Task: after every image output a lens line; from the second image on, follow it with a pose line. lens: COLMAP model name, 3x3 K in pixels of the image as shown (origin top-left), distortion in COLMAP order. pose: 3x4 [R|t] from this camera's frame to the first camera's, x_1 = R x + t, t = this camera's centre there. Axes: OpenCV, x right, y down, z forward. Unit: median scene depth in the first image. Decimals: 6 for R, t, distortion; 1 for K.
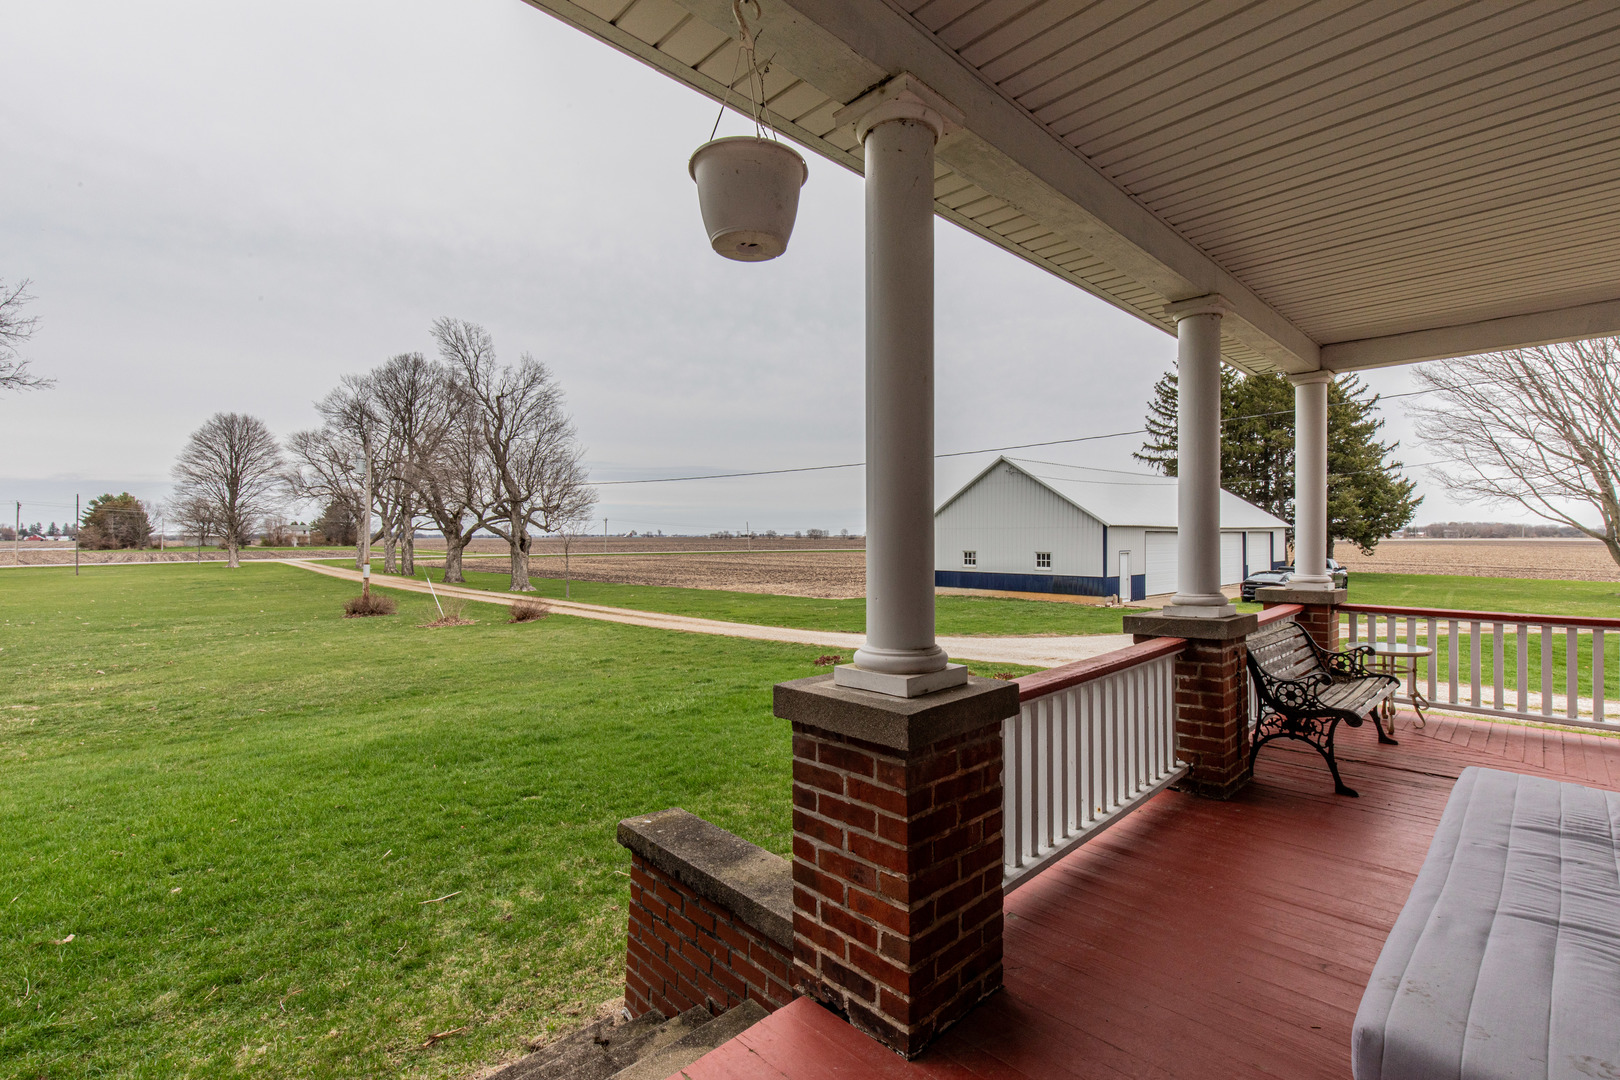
lens RADIAL K [[718.9, 0, 813.0], [0, 718.9, 552.8], [0, 0, 1]] dist [-0.001460, -0.000117]
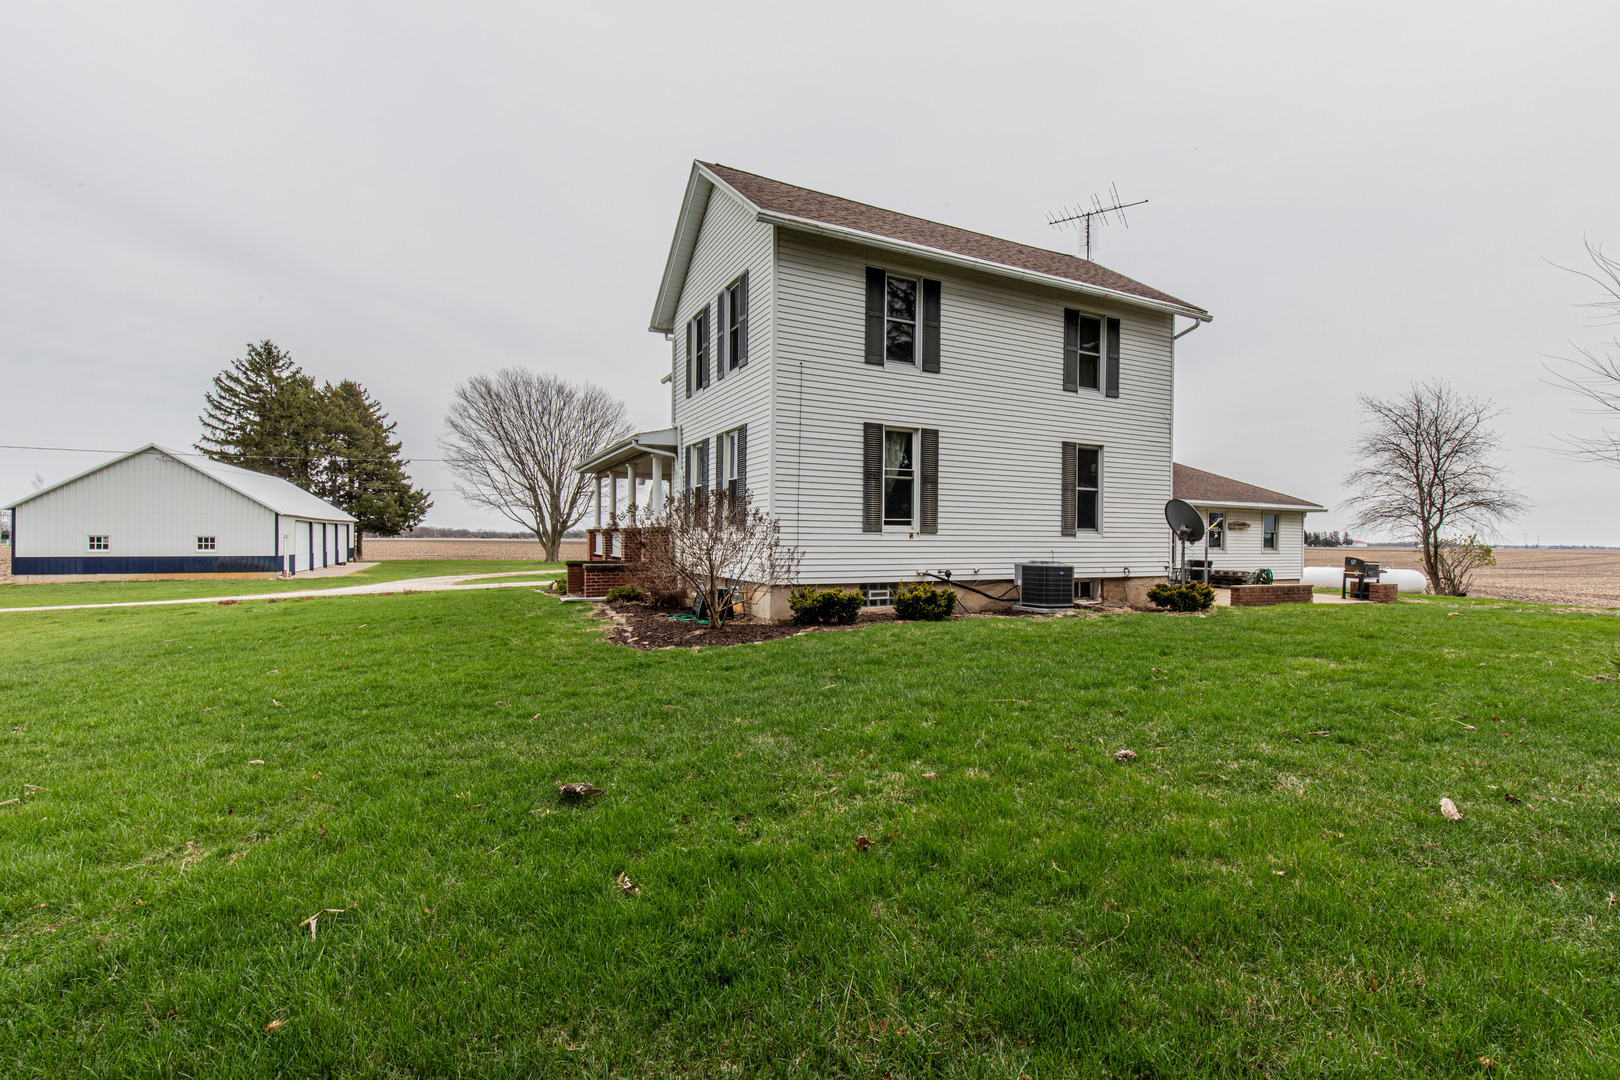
lens RADIAL K [[718.9, 0, 813.0], [0, 718.9, 552.8], [0, 0, 1]] dist [-0.001460, -0.000117]
pose [[0.304023, -0.013752, 0.952565, -0.346959], [0.012946, 0.999863, 0.010302, 0.019791], [-0.952577, 0.009200, 0.304160, -0.175172]]
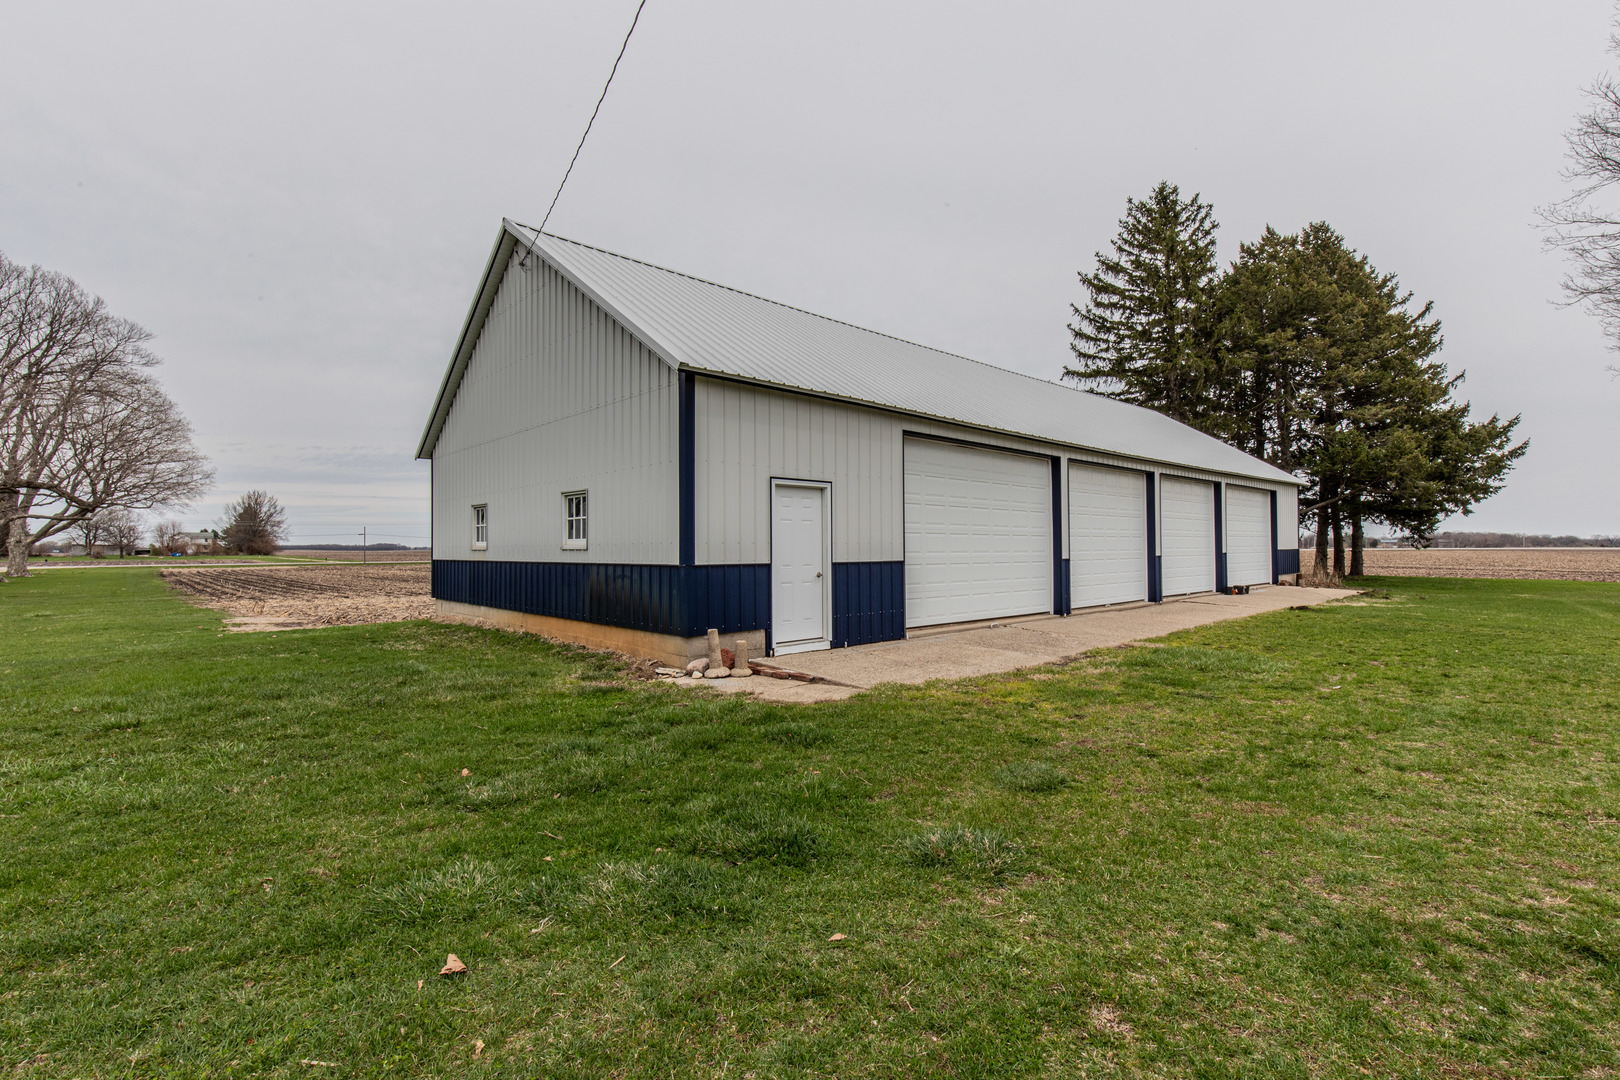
lens RADIAL K [[731.2, 0, 810.0], [0, 731.2, 540.0], [0, 0, 1]] dist [-0.000581, -0.000310]
pose [[0.999988, -0.002314, 0.004290, 0.339923], [0.002455, 0.999447, -0.033149, 0.025254], [-0.004211, 0.033159, 0.999441, 0.534335]]
